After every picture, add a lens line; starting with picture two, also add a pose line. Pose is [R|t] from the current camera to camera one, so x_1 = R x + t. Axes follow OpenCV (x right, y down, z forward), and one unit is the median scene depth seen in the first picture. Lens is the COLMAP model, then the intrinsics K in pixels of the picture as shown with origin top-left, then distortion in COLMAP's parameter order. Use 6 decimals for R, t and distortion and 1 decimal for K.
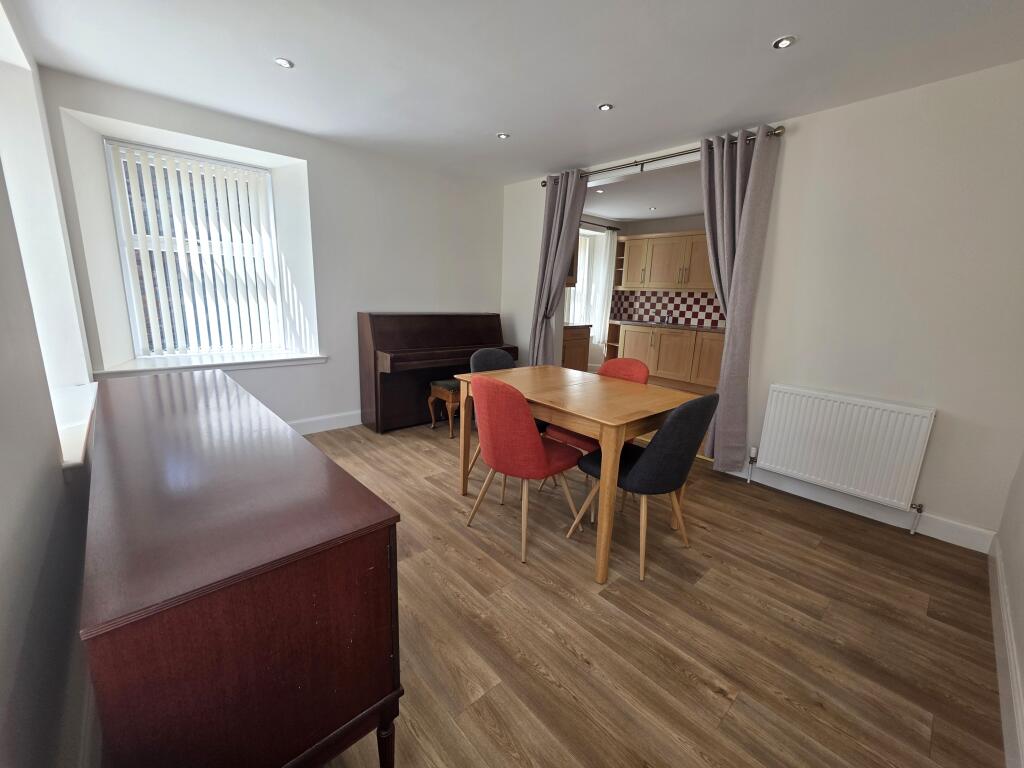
lens RADIAL K [[416.1, 0, 516.7], [0, 416.1, 380.6], [0, 0, 1]] dist [0.000521, 0.000658]
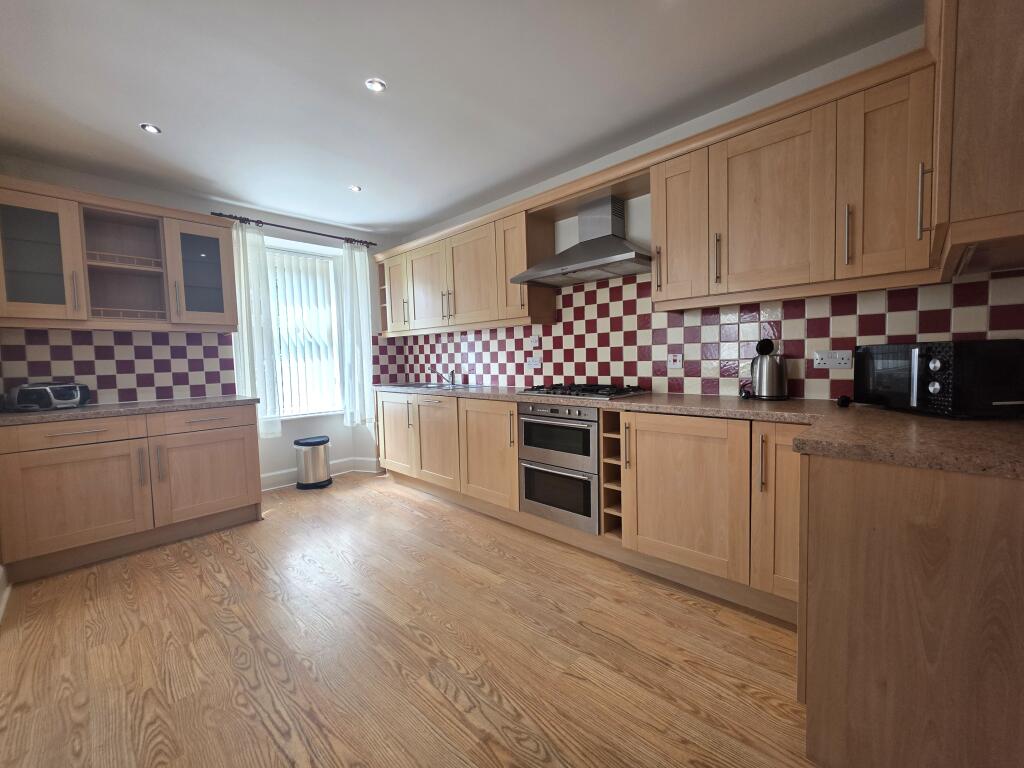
lens RADIAL K [[416.1, 0, 492.6], [0, 416.1, 385.3], [0, 0, 1]] dist [0.000521, 0.000658]
pose [[0.997491, -0.060127, 0.037364, 0.386791], [0.064810, 0.987986, -0.140298, -0.048066], [-0.028480, 0.142367, 0.989404, 0.392459]]
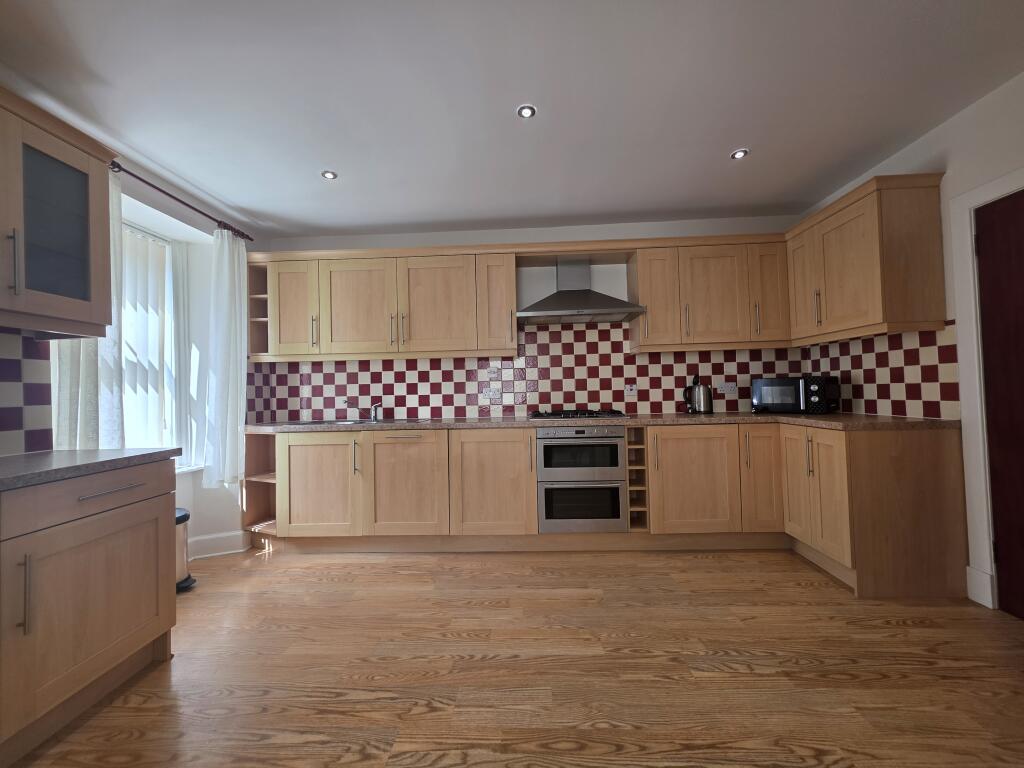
lens RADIAL K [[416.1, 0, 509.7], [0, 416.1, 384.2], [0, 0, 1]] dist [0.000521, 0.000658]
pose [[0.714566, -0.036903, 0.698594, 0.117770], [0.190096, 0.971276, -0.143135, -0.073538], [-0.673245, 0.235079, 0.701056, 0.497563]]
